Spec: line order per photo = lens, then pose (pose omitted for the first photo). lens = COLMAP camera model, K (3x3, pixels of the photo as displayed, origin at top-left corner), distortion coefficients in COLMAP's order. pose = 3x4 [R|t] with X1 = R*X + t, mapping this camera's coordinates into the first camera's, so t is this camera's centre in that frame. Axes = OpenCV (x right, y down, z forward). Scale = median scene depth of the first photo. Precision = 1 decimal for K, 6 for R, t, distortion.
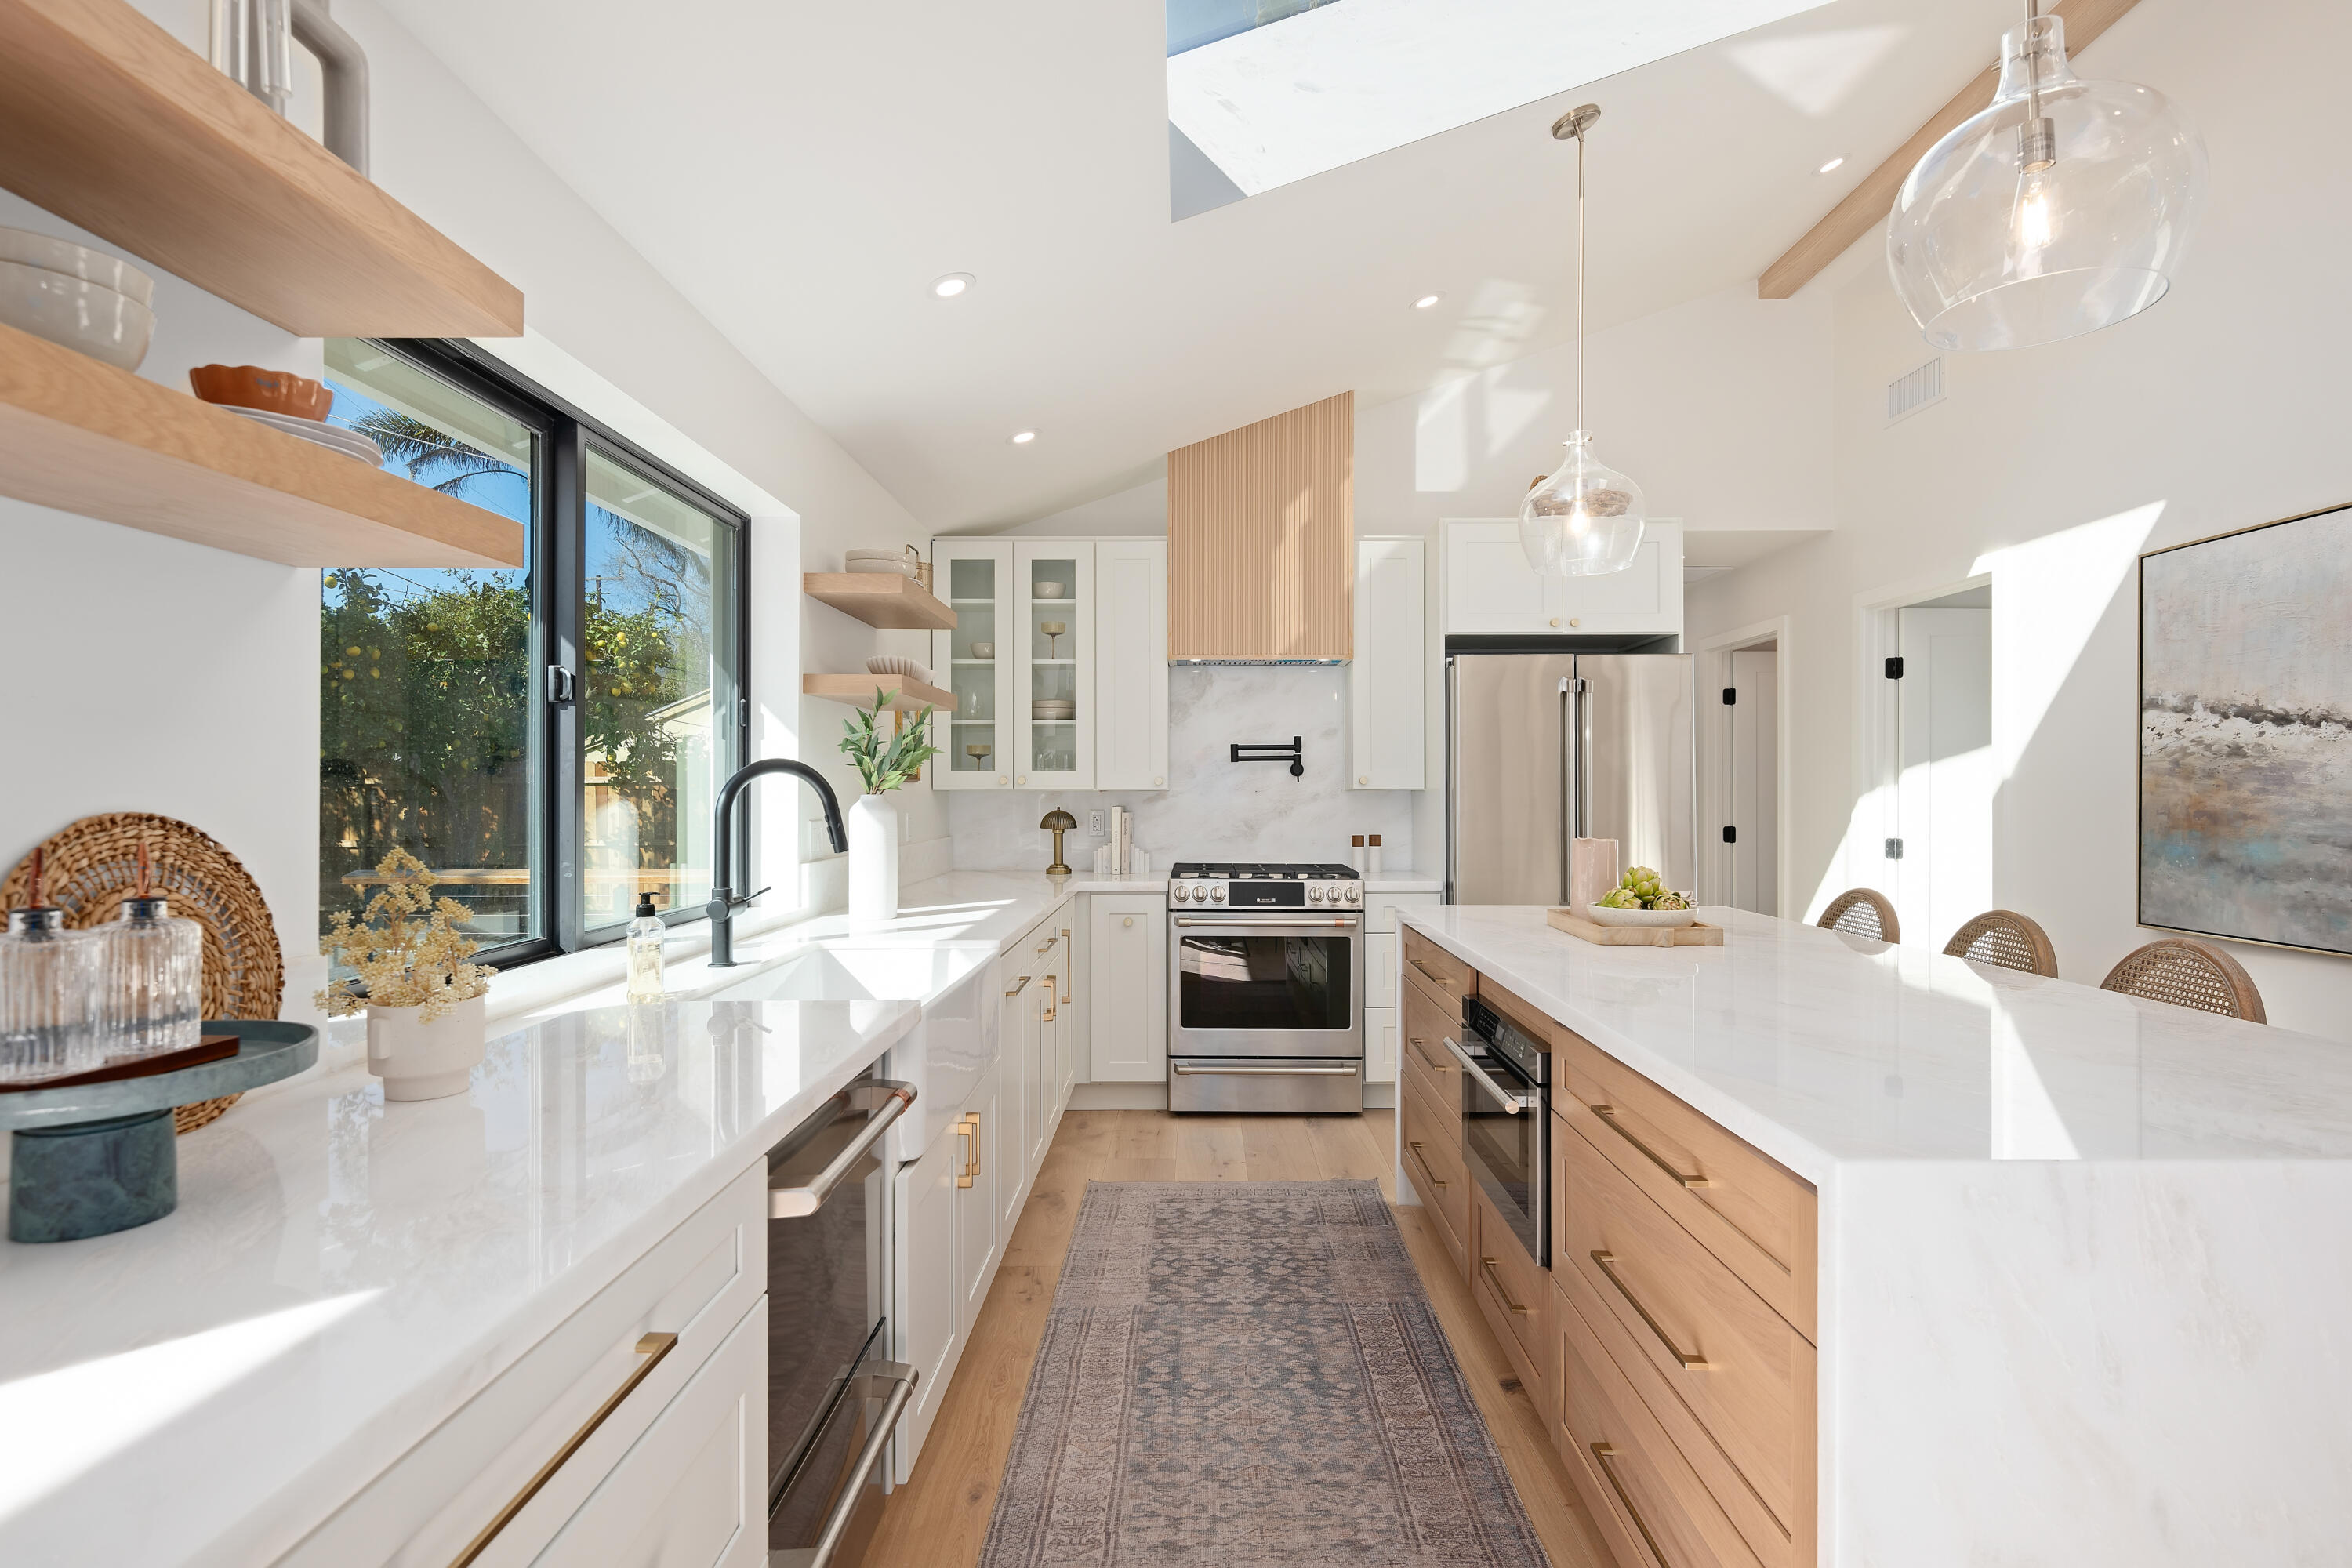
lens RADIAL K [[1202.9, 0, 1176.1], [0, 1202.9, 798.3], [0, 0, 1]] dist [0.000121, -0.000058]
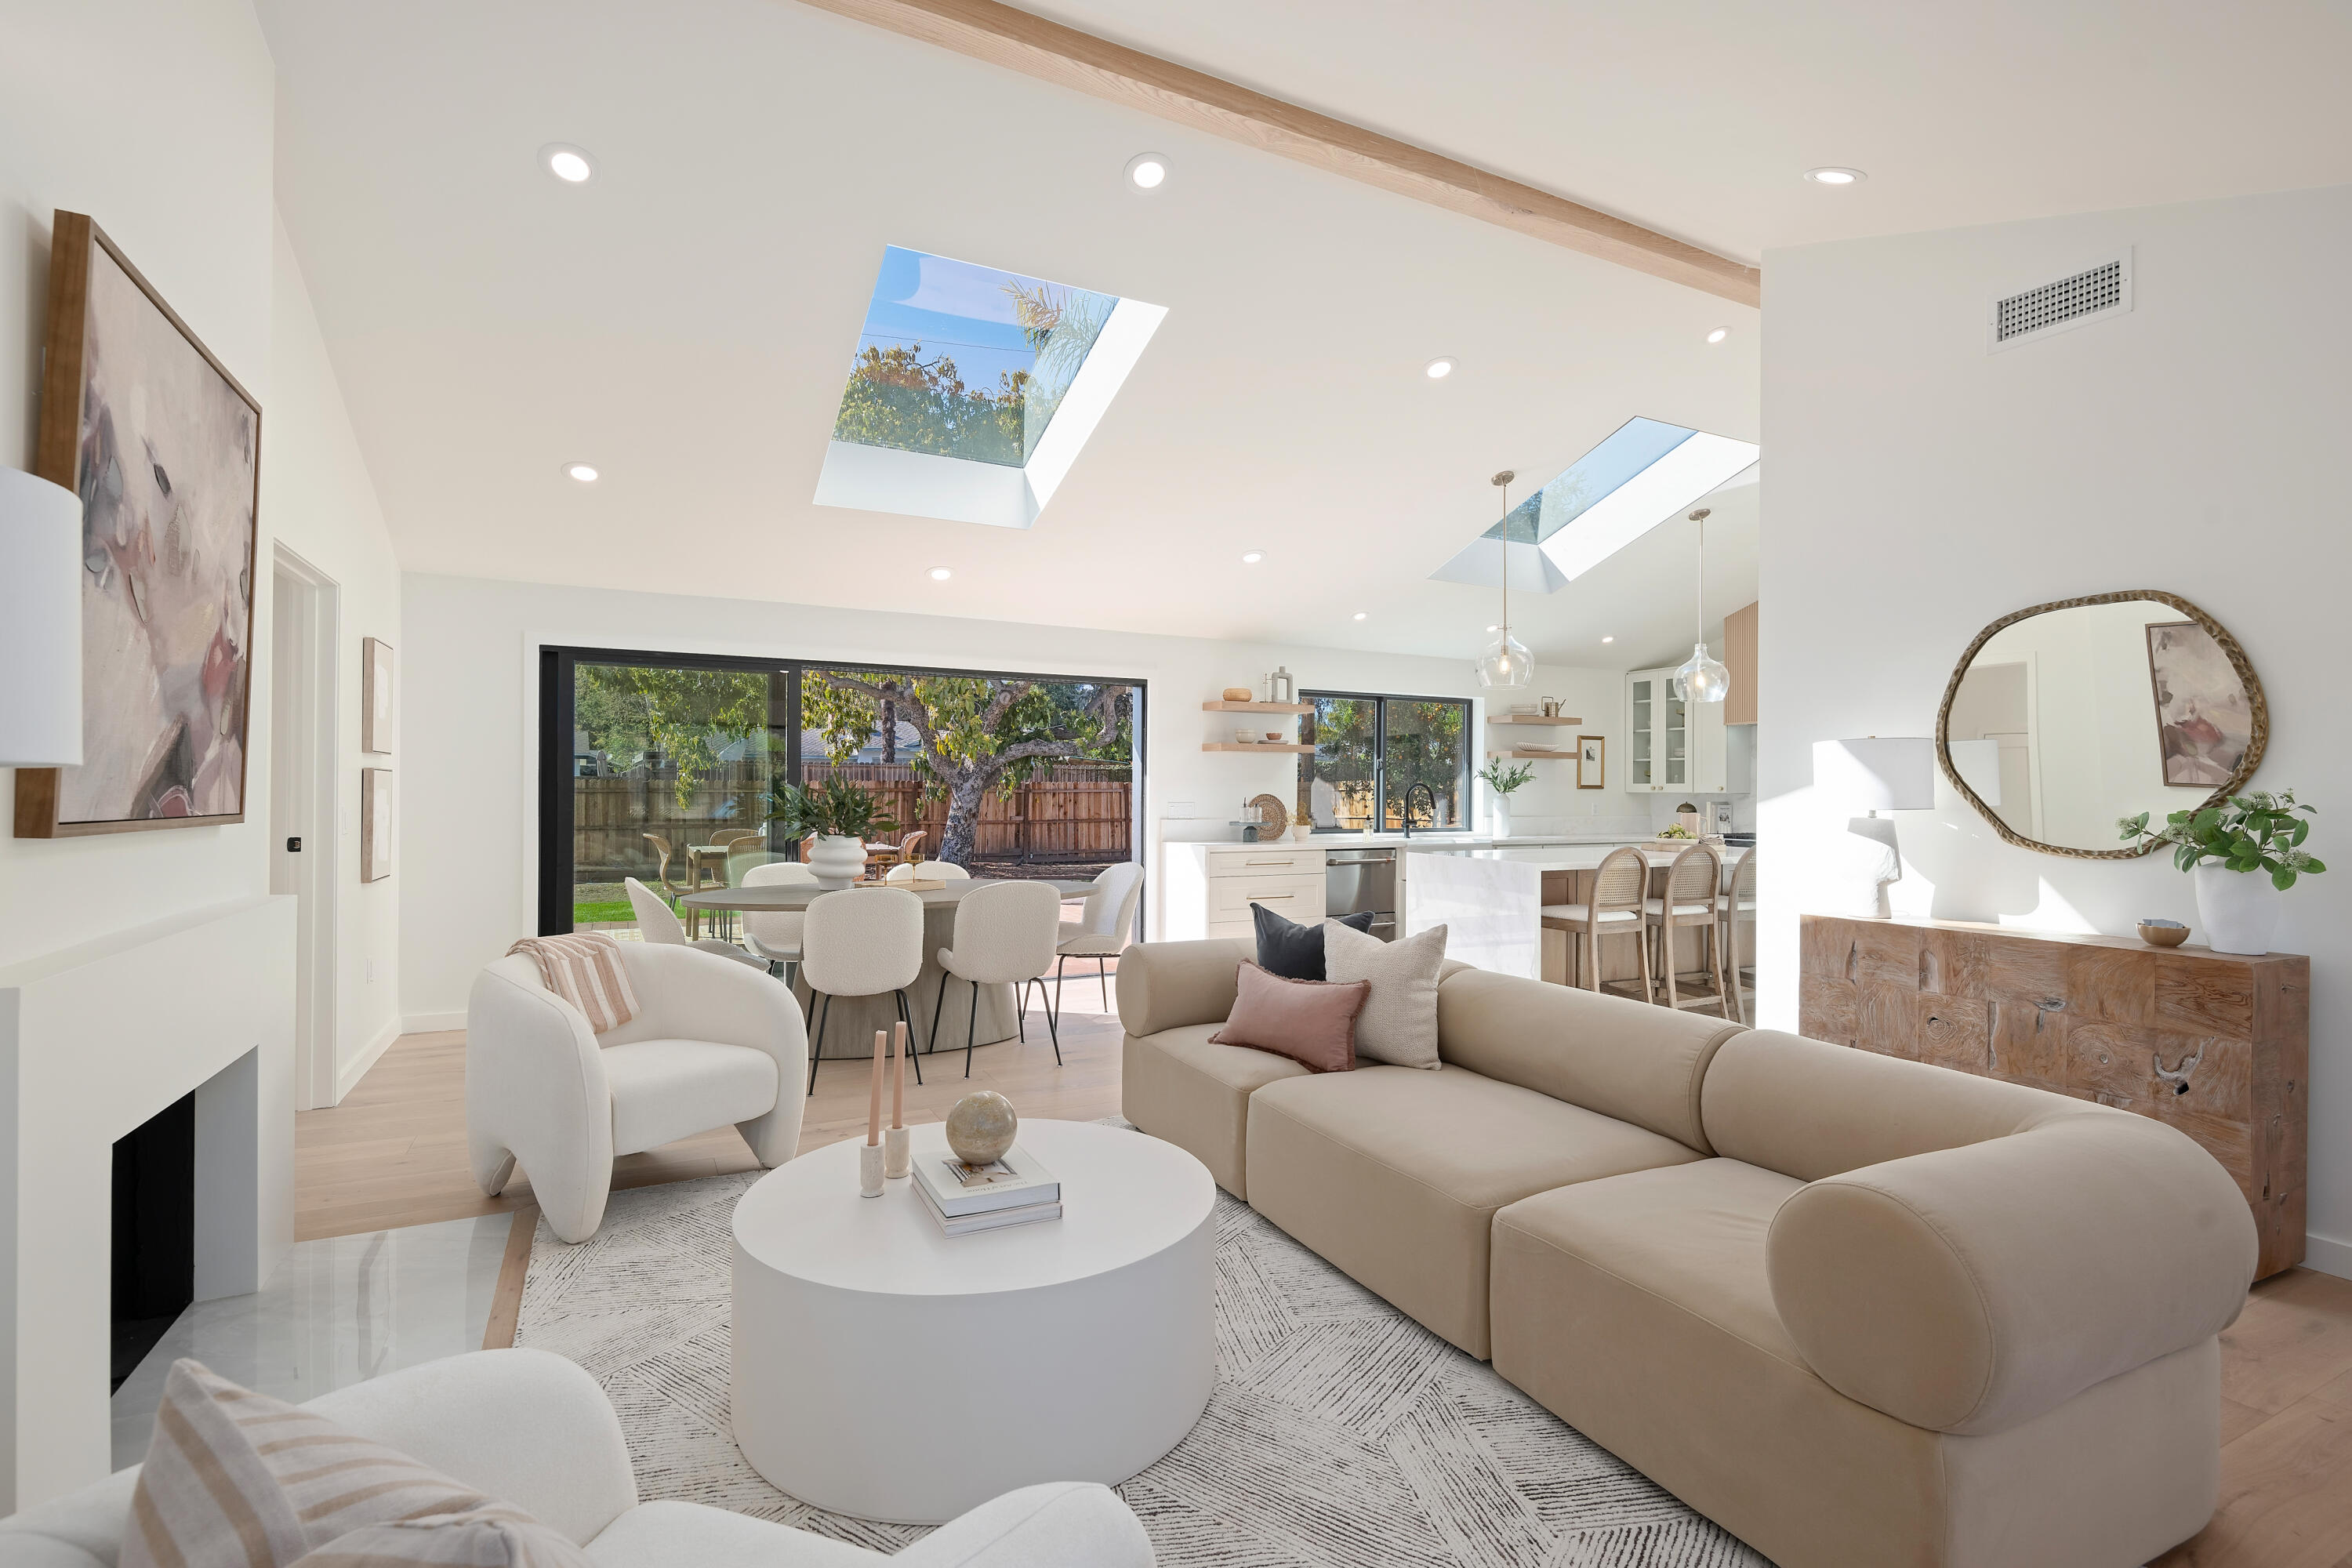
lens RADIAL K [[1109.1, 0, 1176.0], [0, 1109.1, 784.0], [0, 0, 1]] dist [0.000819, -0.000038]
pose [[0.463070, -0.002395, -0.886318, 1.151798], [-0.013256, 0.999866, -0.009628, 0.007019], [0.886223, 0.016208, 0.462976, -0.594898]]
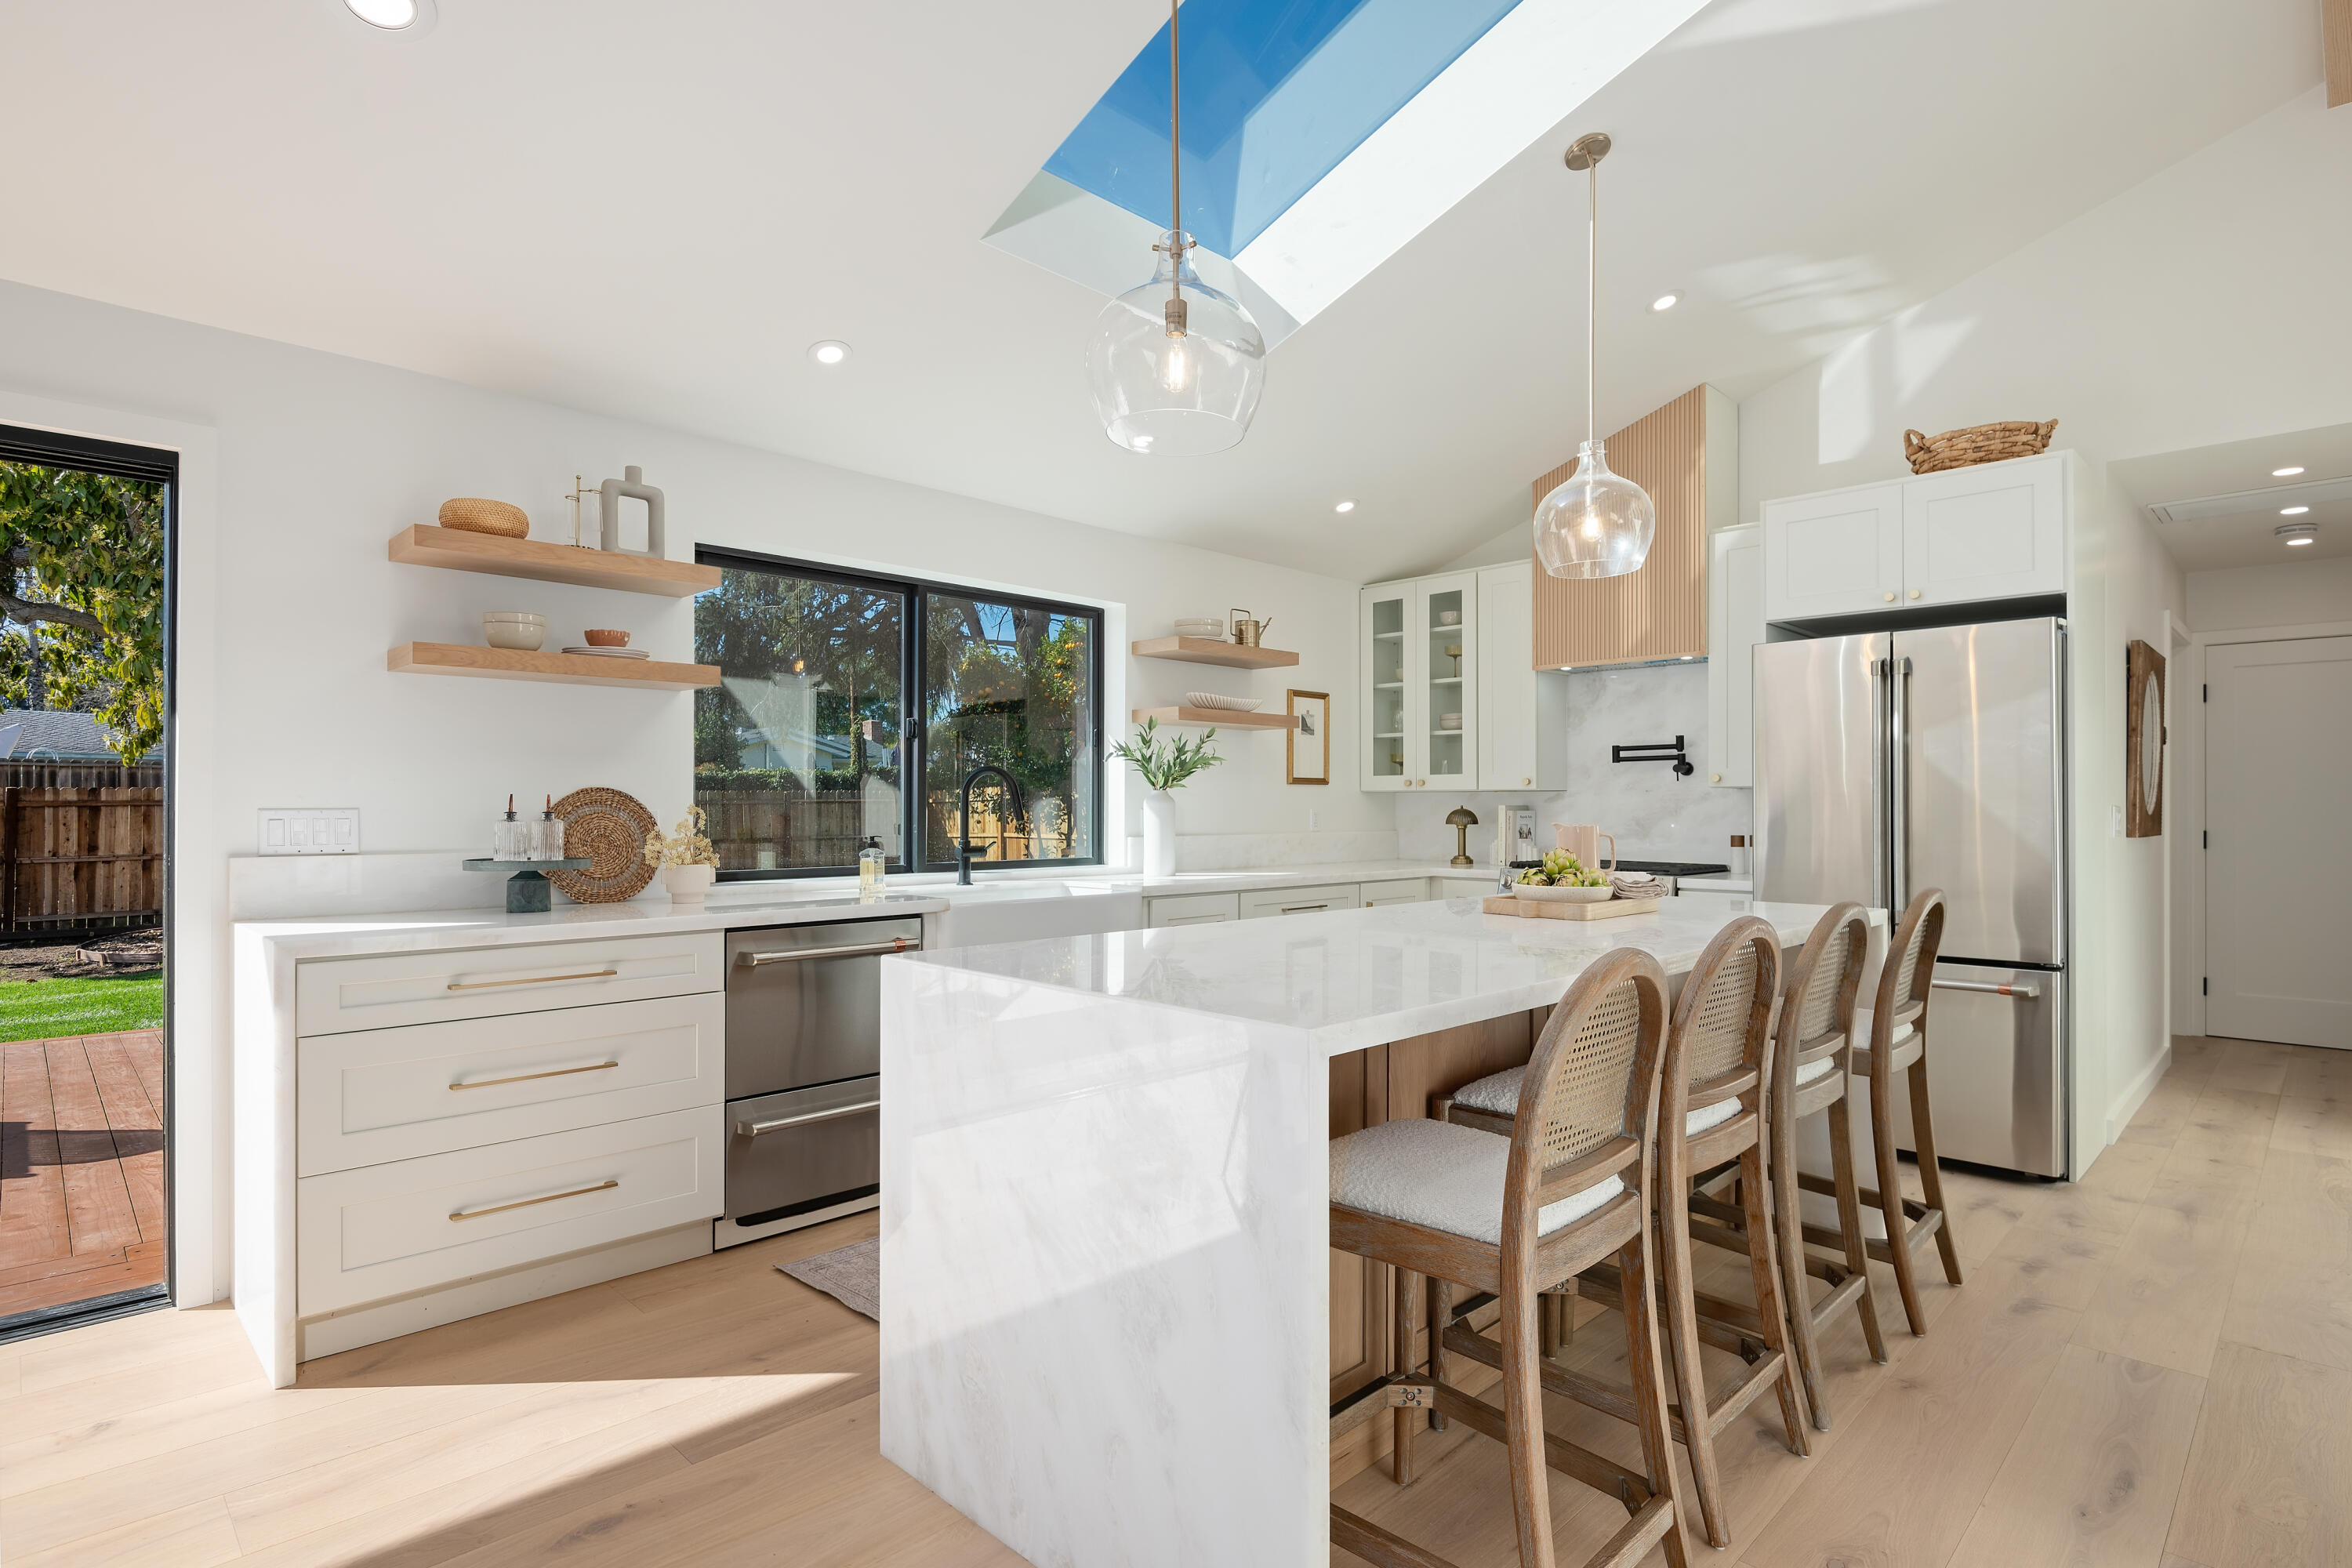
lens RADIAL K [[1202.9, 0, 1176.1], [0, 1202.9, 798.3], [0, 0, 1]] dist [0.000121, -0.000058]
pose [[0.708644, -0.004784, -0.705550, 0.531439], [-0.006375, 0.999893, -0.013182, 0.017512], [0.705537, 0.013839, 0.708538, -0.005527]]
